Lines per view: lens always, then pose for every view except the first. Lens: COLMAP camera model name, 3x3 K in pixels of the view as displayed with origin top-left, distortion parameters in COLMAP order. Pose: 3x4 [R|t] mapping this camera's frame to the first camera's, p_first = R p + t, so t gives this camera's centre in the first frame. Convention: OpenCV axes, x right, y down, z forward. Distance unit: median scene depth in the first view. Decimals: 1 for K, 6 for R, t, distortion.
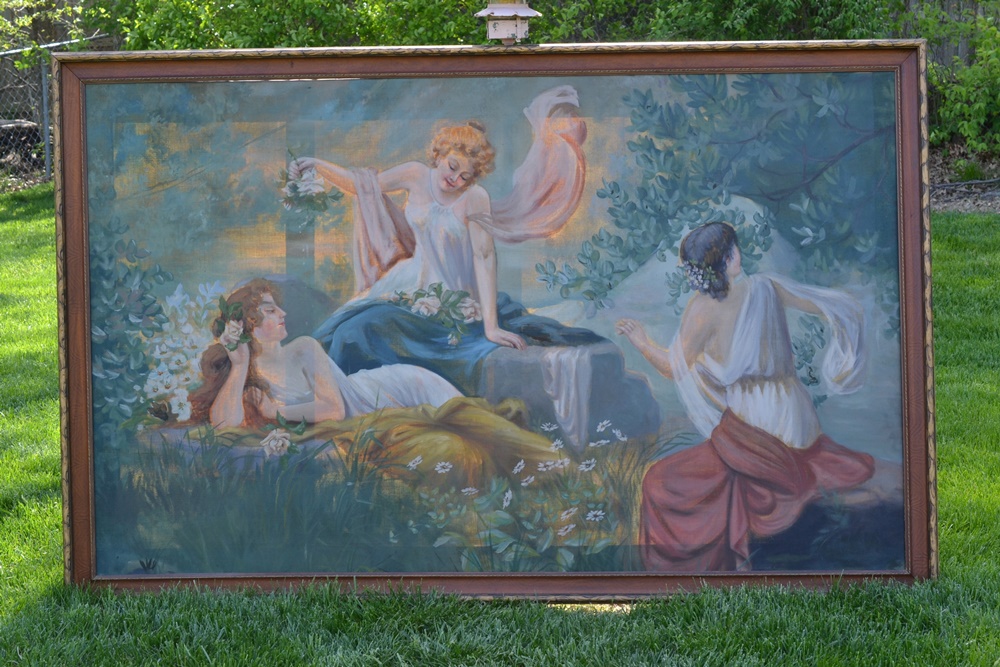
lens RADIAL K [[1781.2, 0, 500.0], [0, 1781.2, 333.5], [0, 0, 1]] dist [-0.012459, 0.086566]
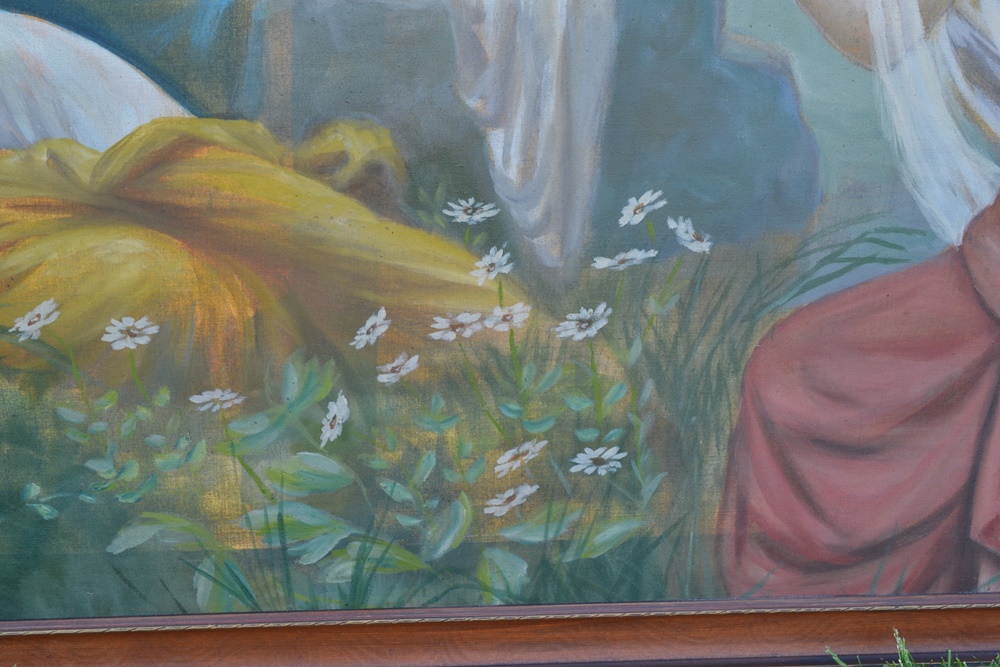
lens RADIAL K [[1781.2, 0, 500.0], [0, 1781.2, 333.5], [0, 0, 1]] dist [-0.012459, 0.086566]
pose [[0.985801, -0.026674, 0.165784, -0.019522], [-0.043994, 0.911785, 0.408304, -0.055617], [-0.162050, -0.409800, 0.897666, 0.711036]]
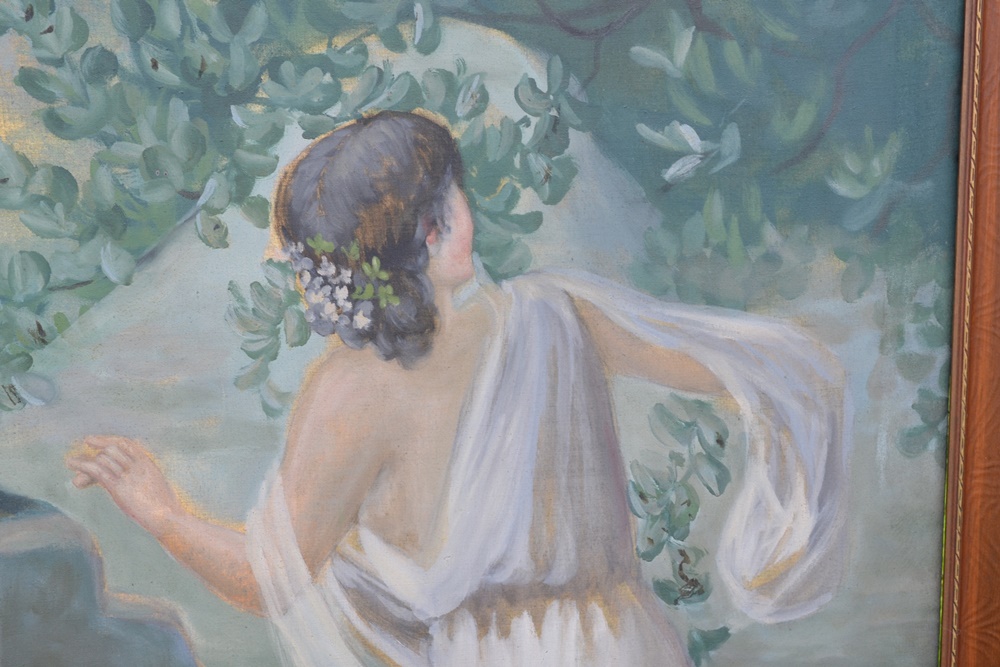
lens RADIAL K [[1781.2, 0, 500.0], [0, 1781.2, 333.5], [0, 0, 1]] dist [-0.012459, 0.086566]
pose [[0.976828, -0.050526, 0.207974, 0.074791], [-0.003970, 0.967289, 0.253647, -0.102164], [-0.213987, -0.248596, 0.944674, 0.703494]]
